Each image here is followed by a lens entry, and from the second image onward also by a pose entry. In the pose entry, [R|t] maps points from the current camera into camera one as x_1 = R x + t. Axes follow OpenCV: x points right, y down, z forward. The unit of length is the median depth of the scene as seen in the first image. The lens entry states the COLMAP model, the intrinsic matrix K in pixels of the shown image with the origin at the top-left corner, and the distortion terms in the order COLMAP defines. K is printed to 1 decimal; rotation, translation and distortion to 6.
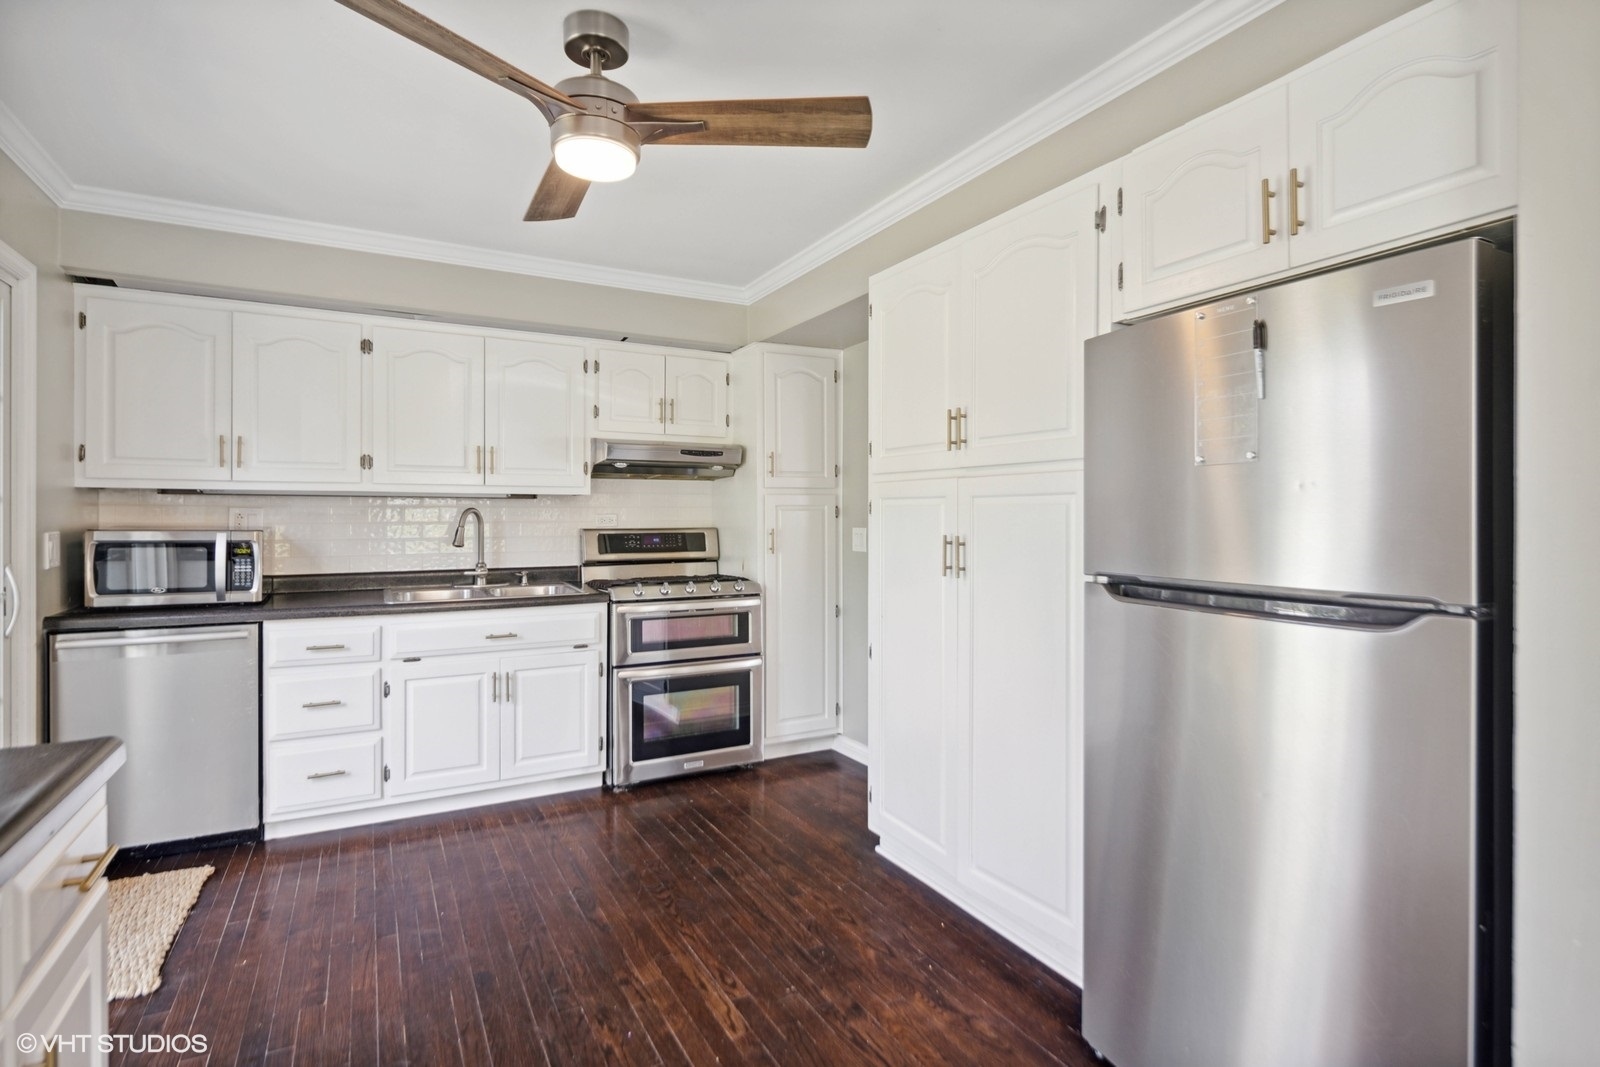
lens RADIAL K [[788.4, 0, 799.8], [0, 788.4, 521.5], [0, 0, 1]] dist [-0.001456, 0.000392]
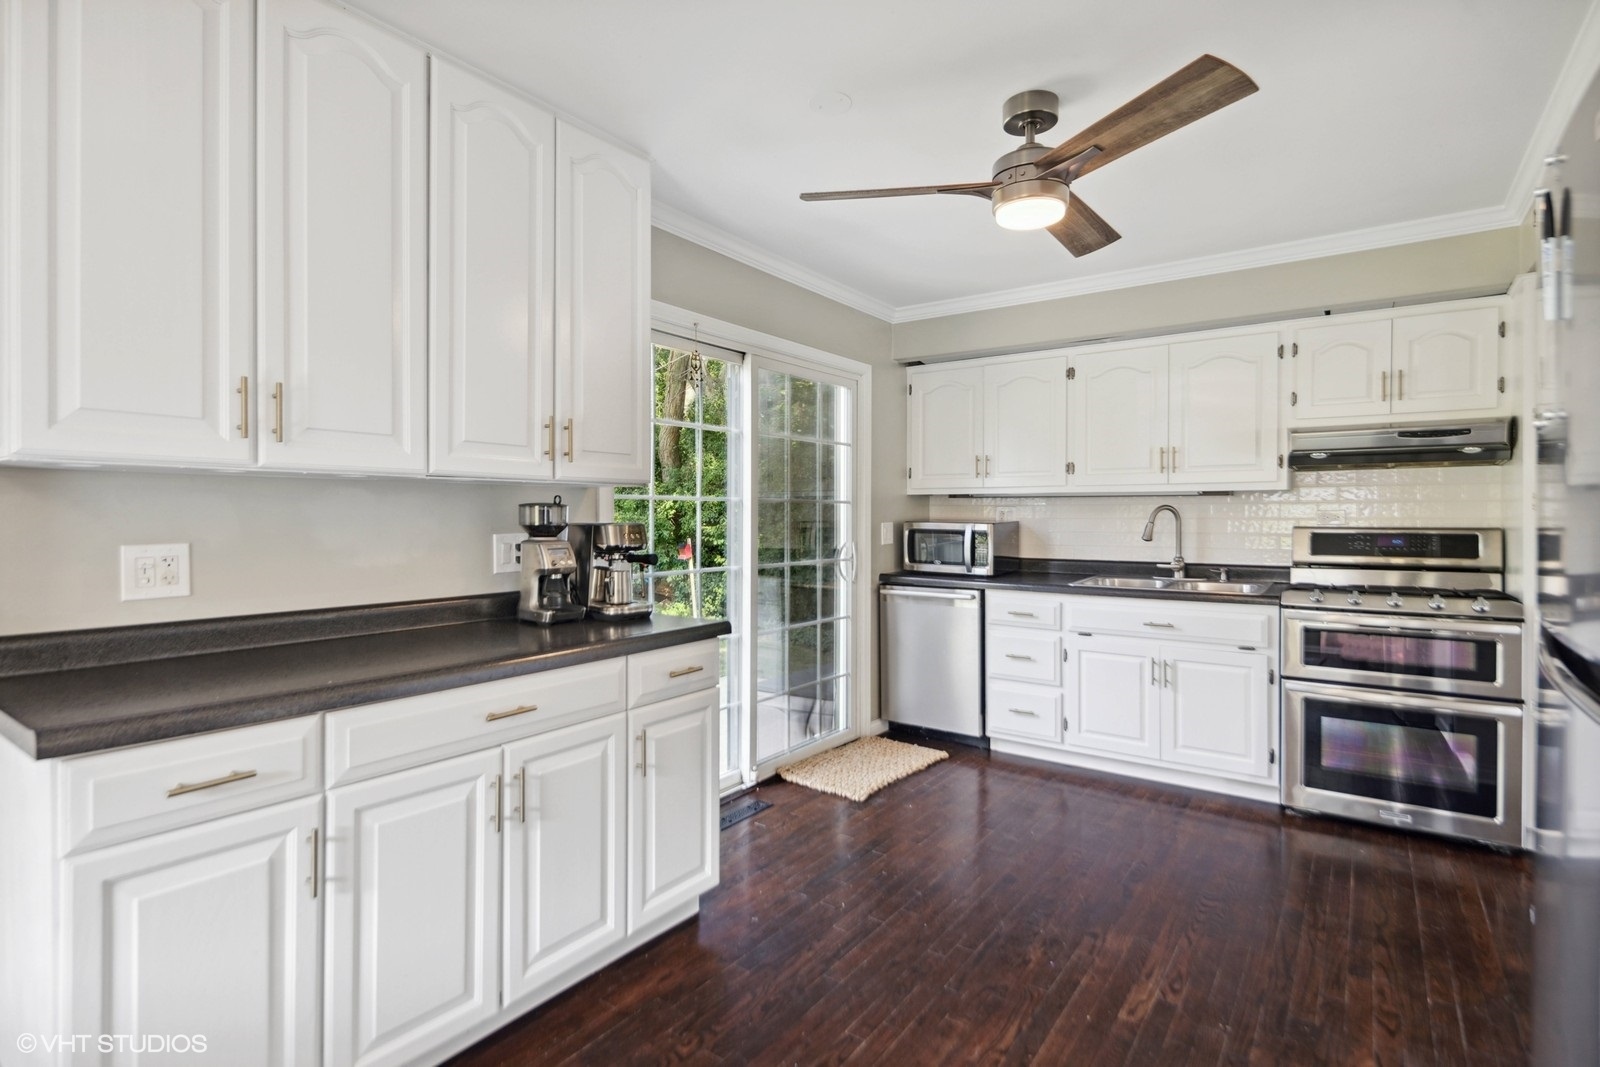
lens RADIAL K [[788.4, 0, 793.5], [0, 788.4, 518.6], [0, 0, 1]] dist [-0.001456, 0.000392]
pose [[0.430835, 0.006211, -0.902409, 0.400403], [-0.005627, 0.999975, 0.004196, -0.000471], [0.902413, 0.003270, 0.430859, 0.099106]]
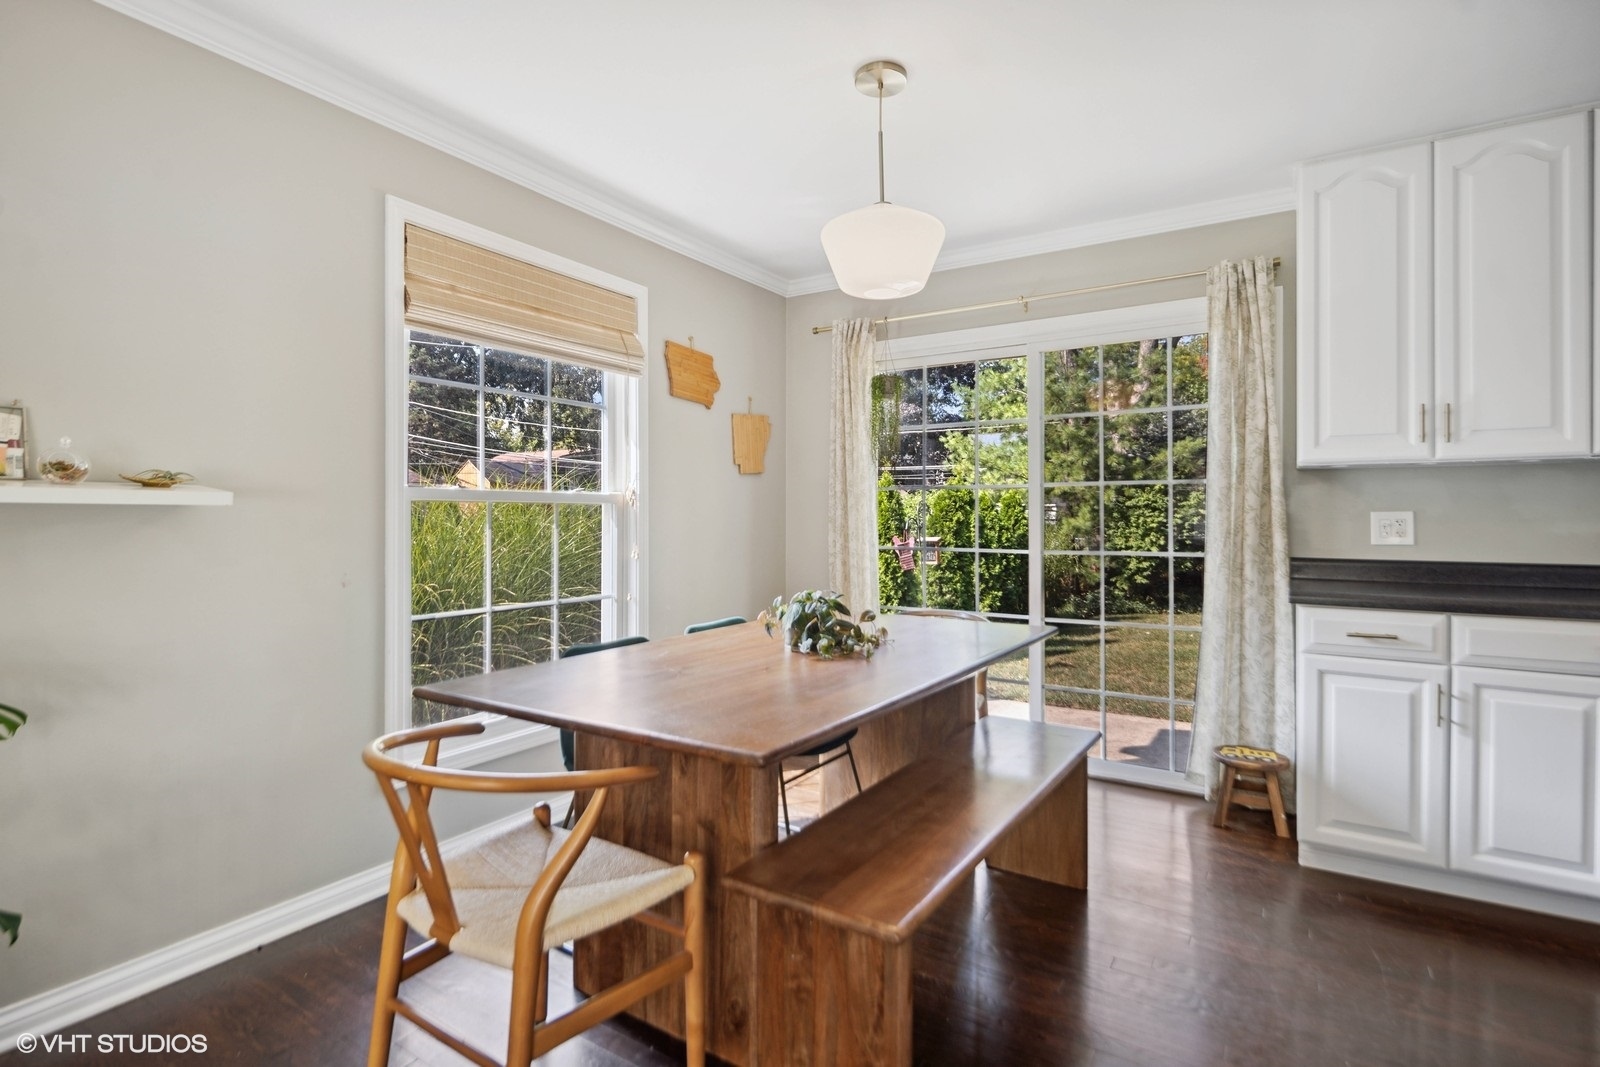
lens RADIAL K [[788.4, 0, 801.3], [0, 788.4, 514.4], [0, 0, 1]] dist [-0.001456, 0.000392]
pose [[-0.873853, 0.001030, -0.486188, 0.752257], [0.000064, 0.999998, 0.002003, 0.024886], [0.486189, 0.001719, -0.873852, 0.405519]]
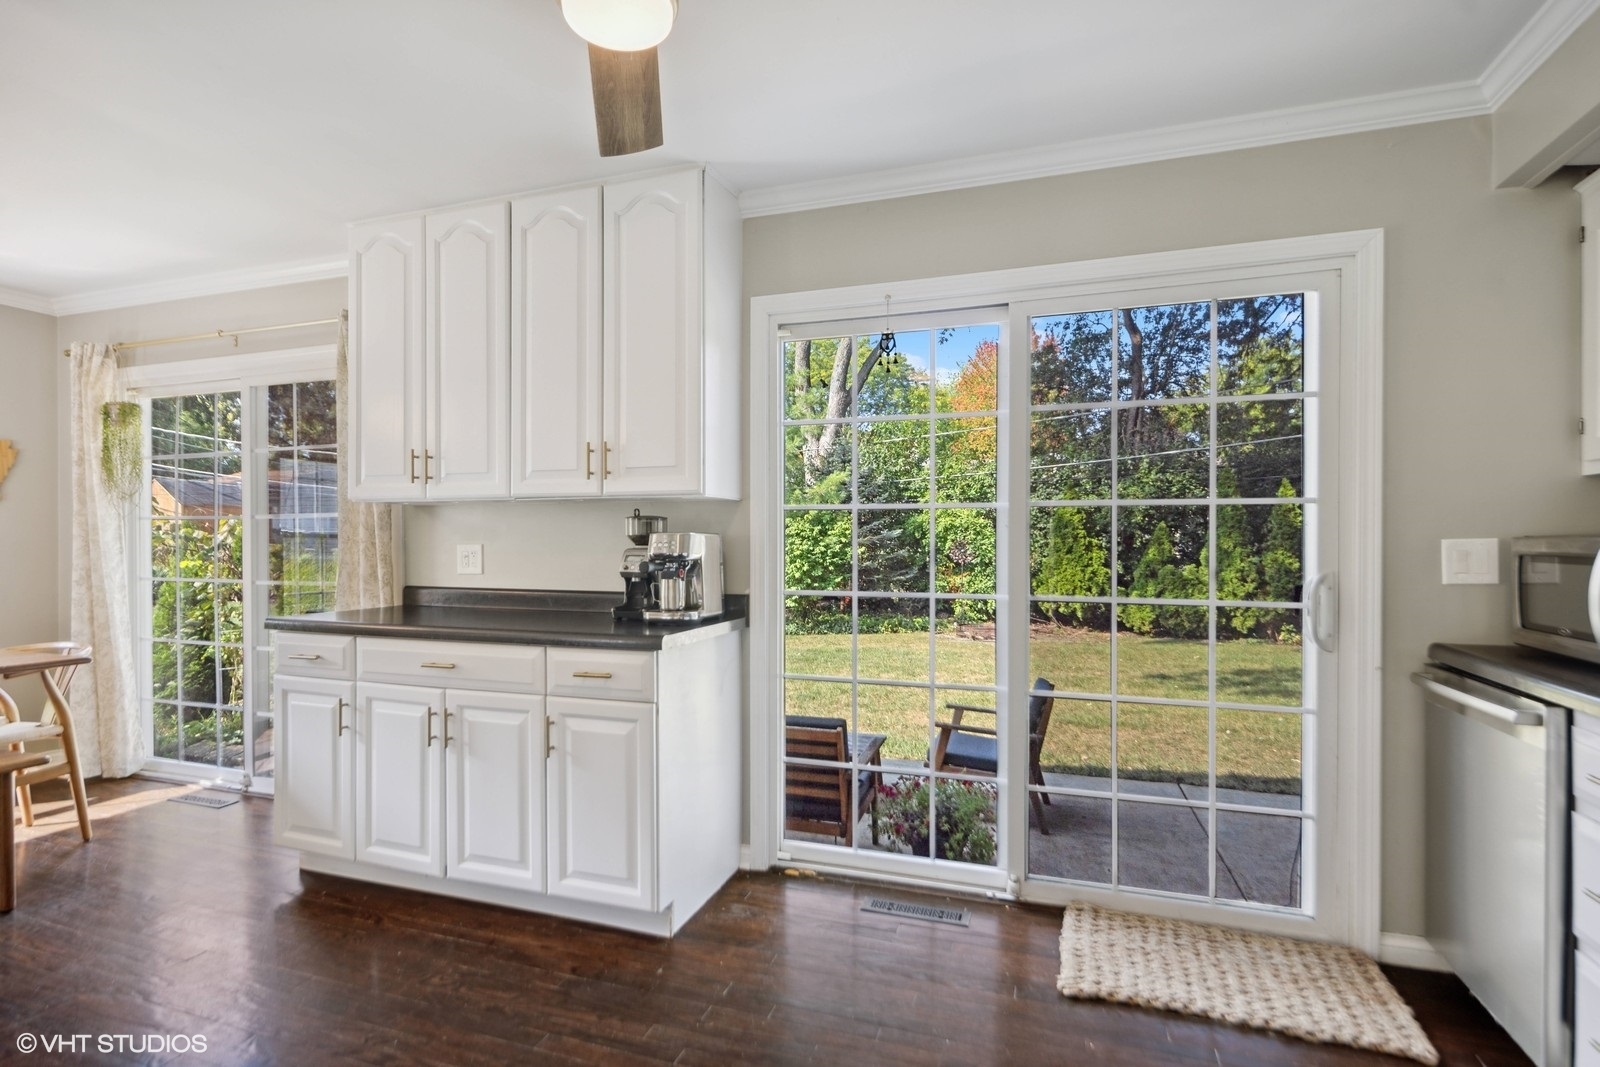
lens RADIAL K [[788.4, 0, 801.8], [0, 788.4, 547.2], [0, 0, 1]] dist [-0.001456, 0.000392]
pose [[-0.739782, 0.003866, -0.672836, 0.057394], [-0.003657, 0.999946, 0.009766, 0.015457], [0.672837, 0.009686, -0.739727, 1.005691]]
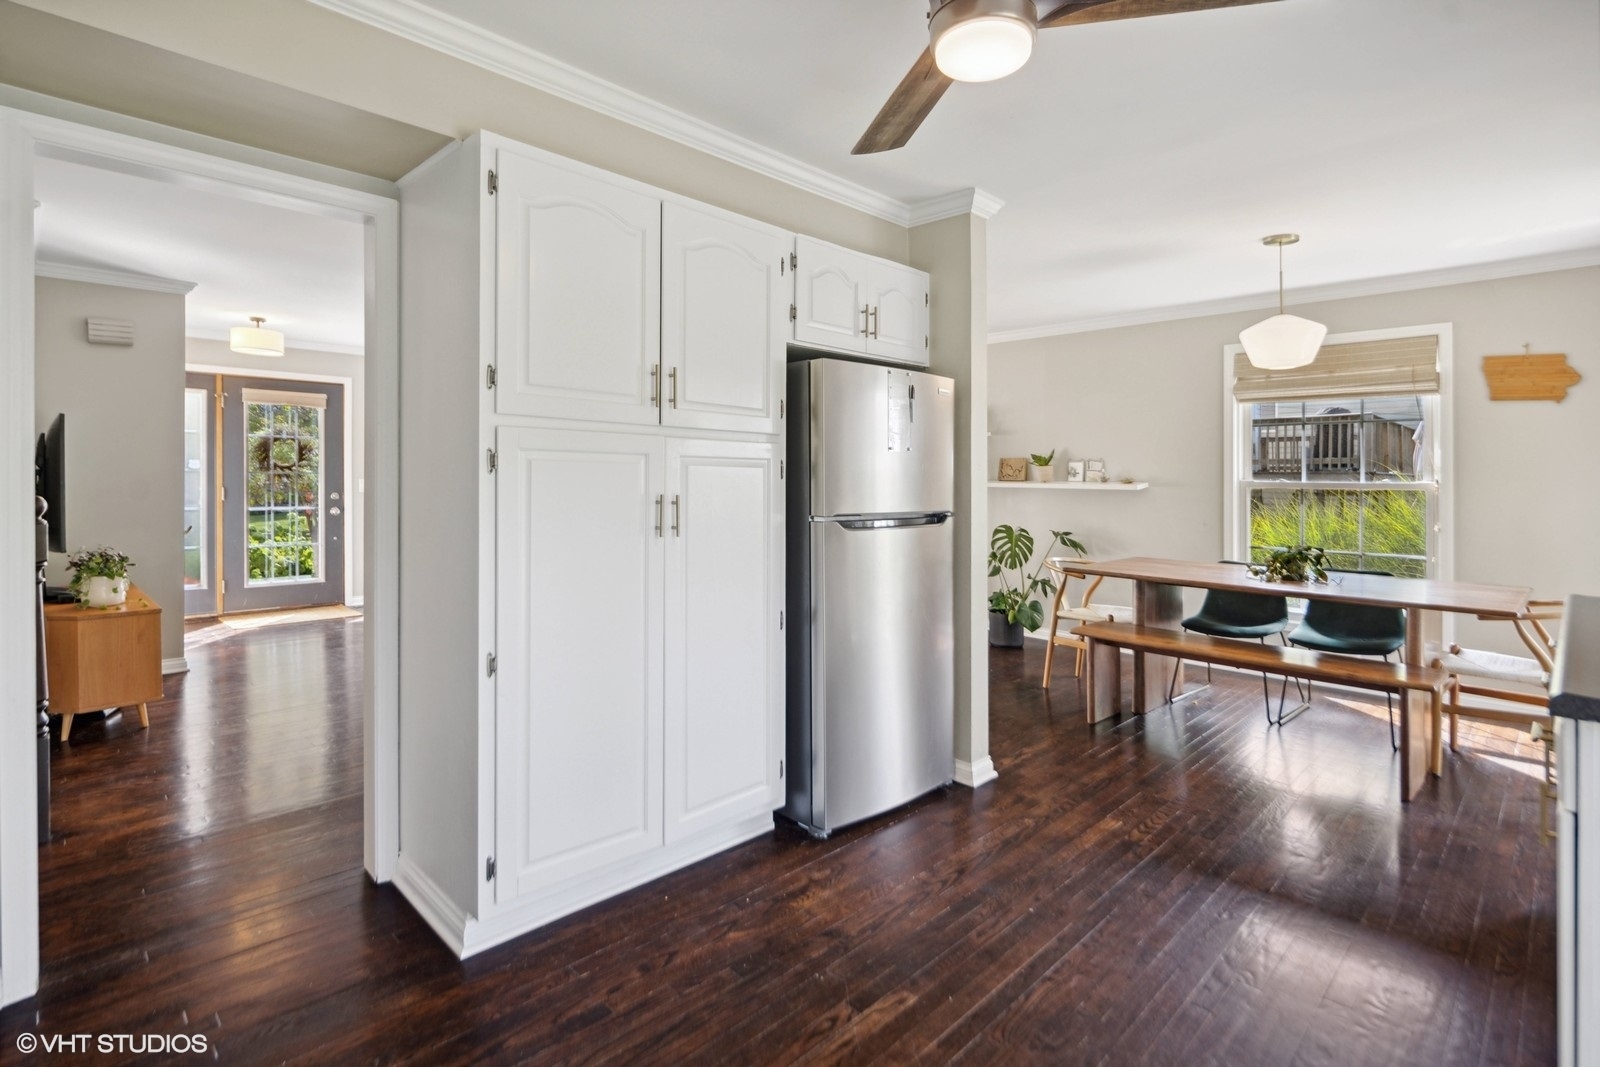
lens RADIAL K [[788.4, 0, 793.6], [0, 788.4, 473.5], [0, 0, 1]] dist [-0.001456, 0.000392]
pose [[-0.283708, 0.001336, 0.958910, -0.608873], [-0.007547, 0.999965, -0.003626, -0.003358], [-0.958881, -0.008265, -0.283688, 0.873495]]
